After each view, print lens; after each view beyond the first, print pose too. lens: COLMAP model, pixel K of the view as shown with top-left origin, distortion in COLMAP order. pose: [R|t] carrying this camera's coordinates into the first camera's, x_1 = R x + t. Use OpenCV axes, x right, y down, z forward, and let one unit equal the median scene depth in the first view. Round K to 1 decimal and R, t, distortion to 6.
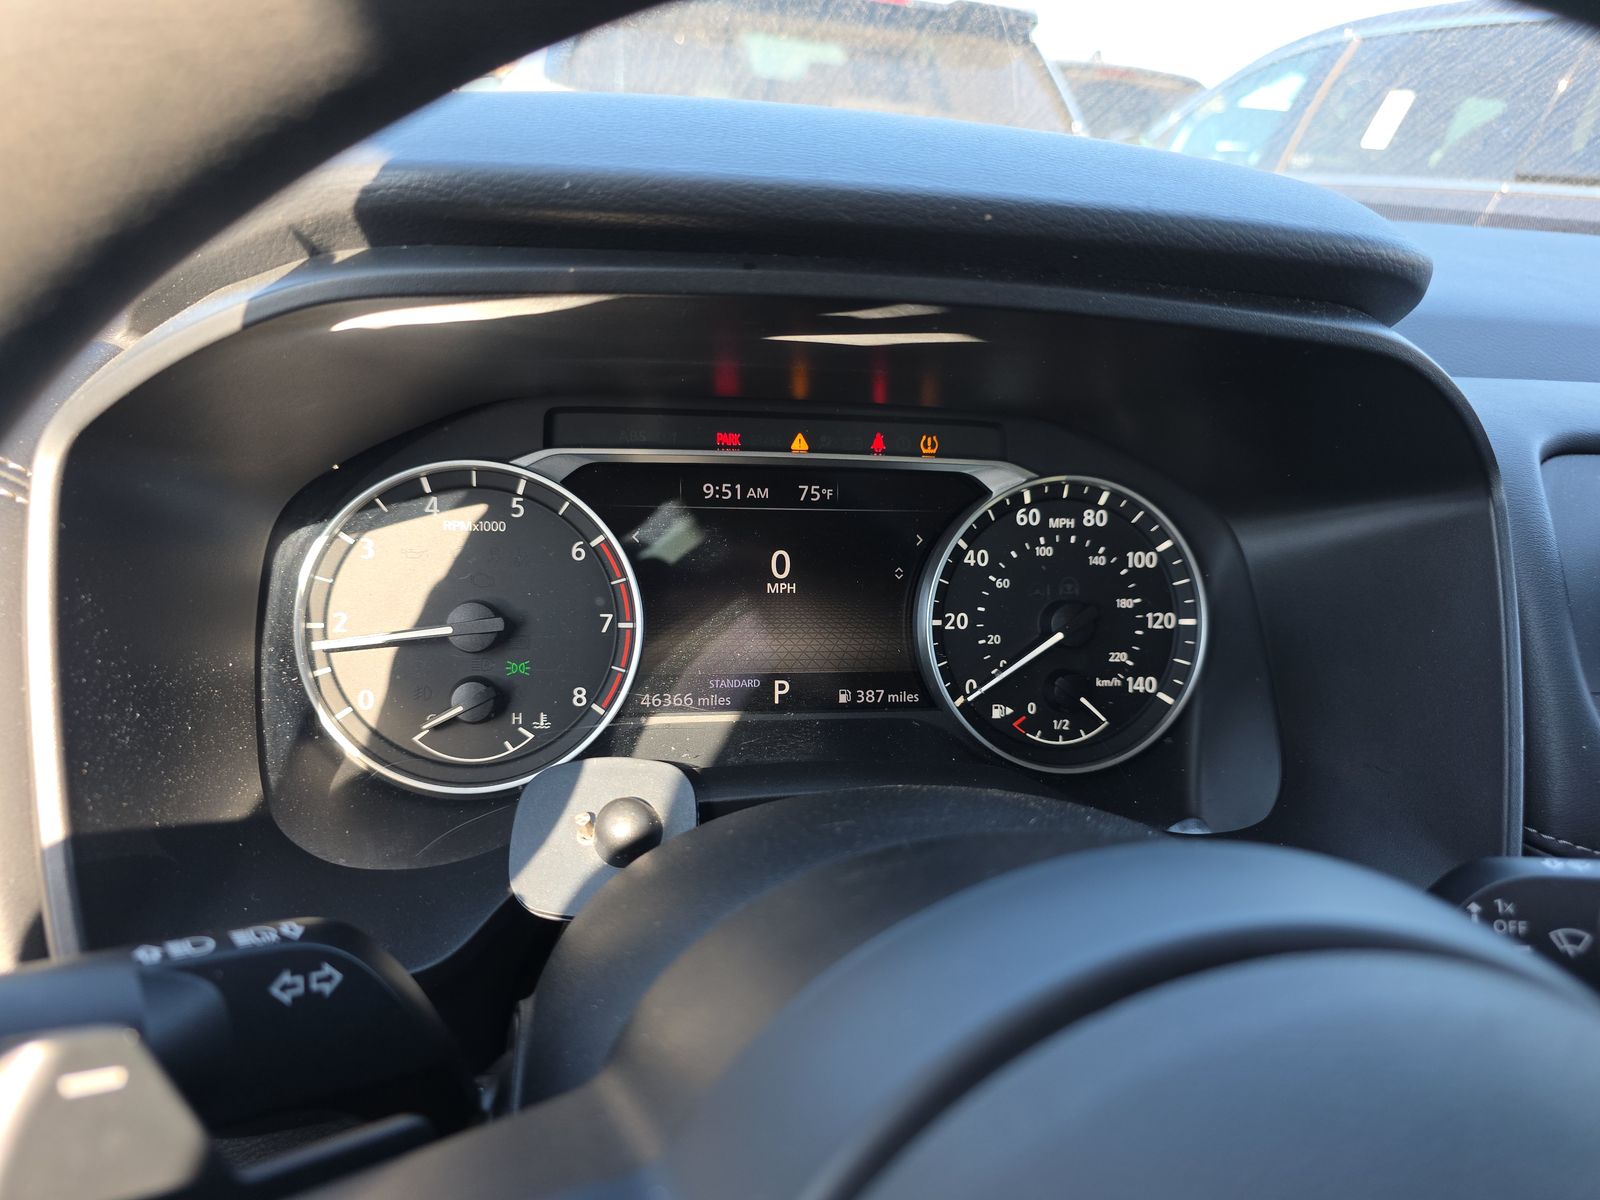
lens RADIAL K [[1128.4, 0, 796.2], [0, 1128.4, 609.2], [0, 0, 1]] dist [0.031360, -0.006961]
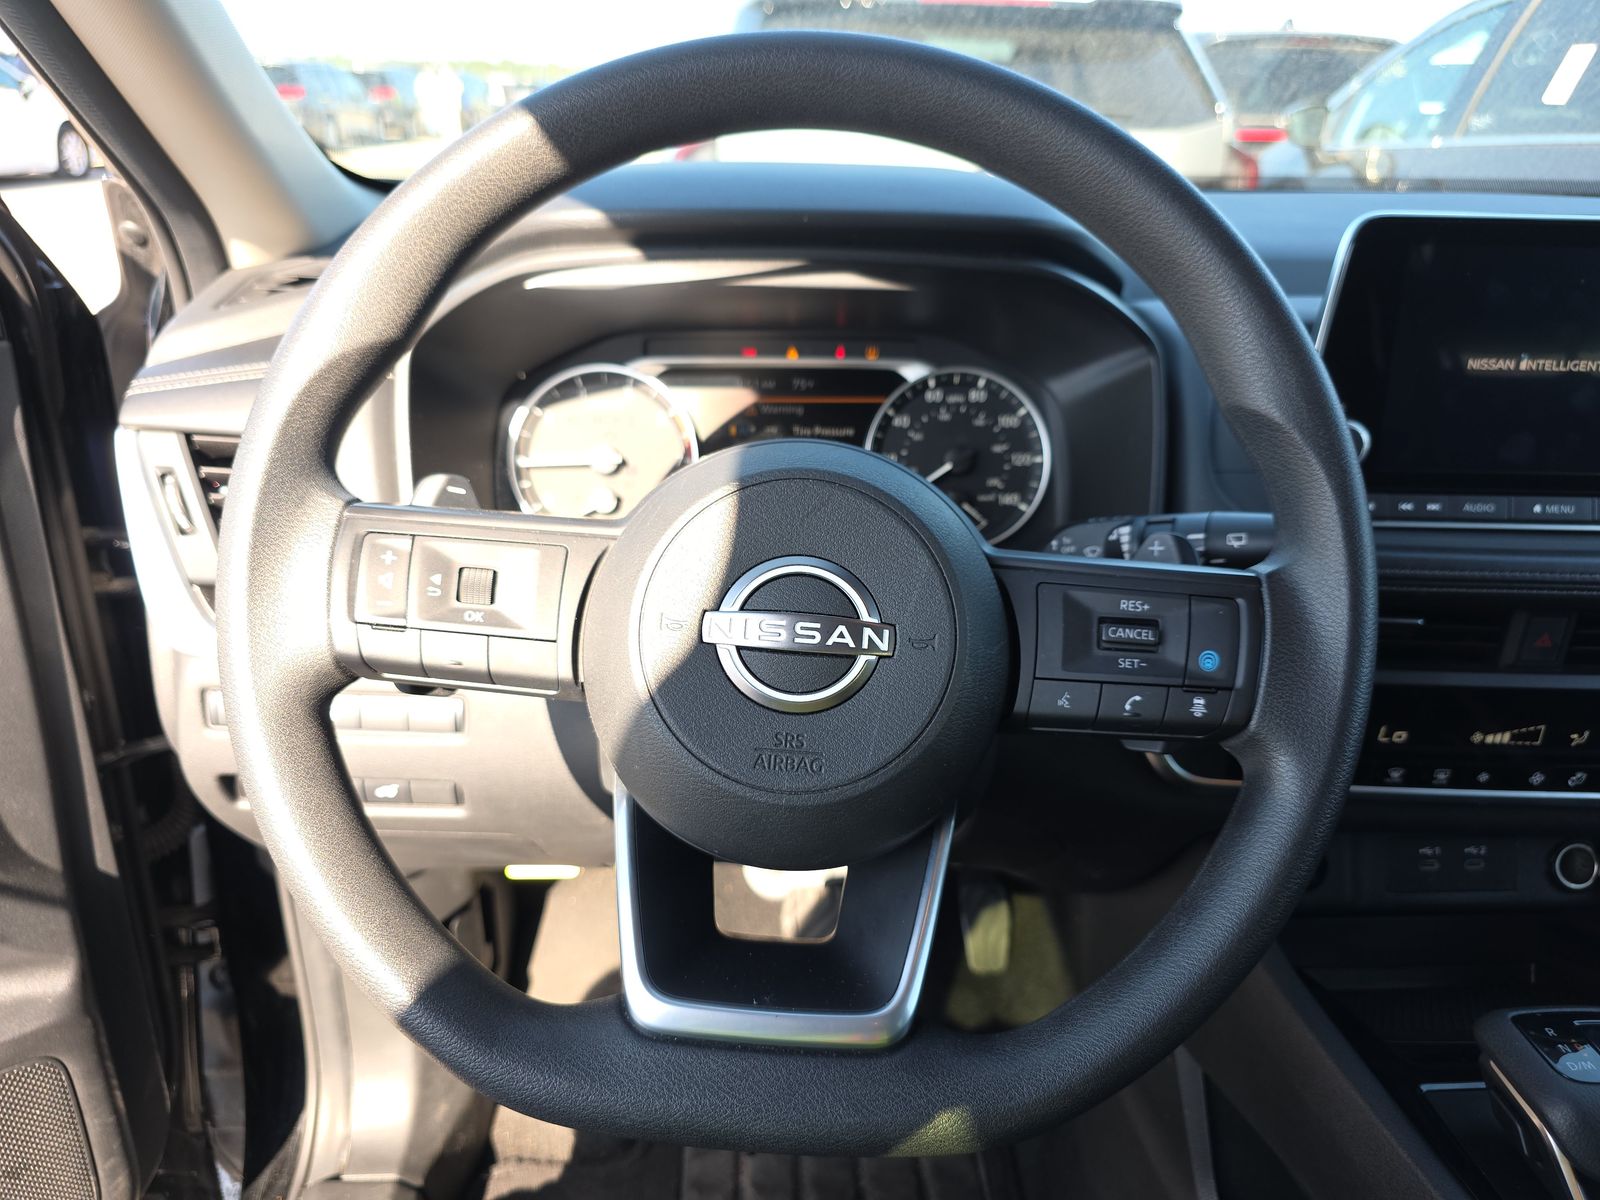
lens RADIAL K [[1128.4, 0, 804.1], [0, 1128.4, 602.7], [0, 0, 1]] dist [0.031360, -0.006961]
pose [[0.986019, -0.000962, -0.166632, 0.289056], [0.000556, 0.999997, -0.002480, 0.219361], [0.166634, 0.002353, 0.986016, -0.635582]]
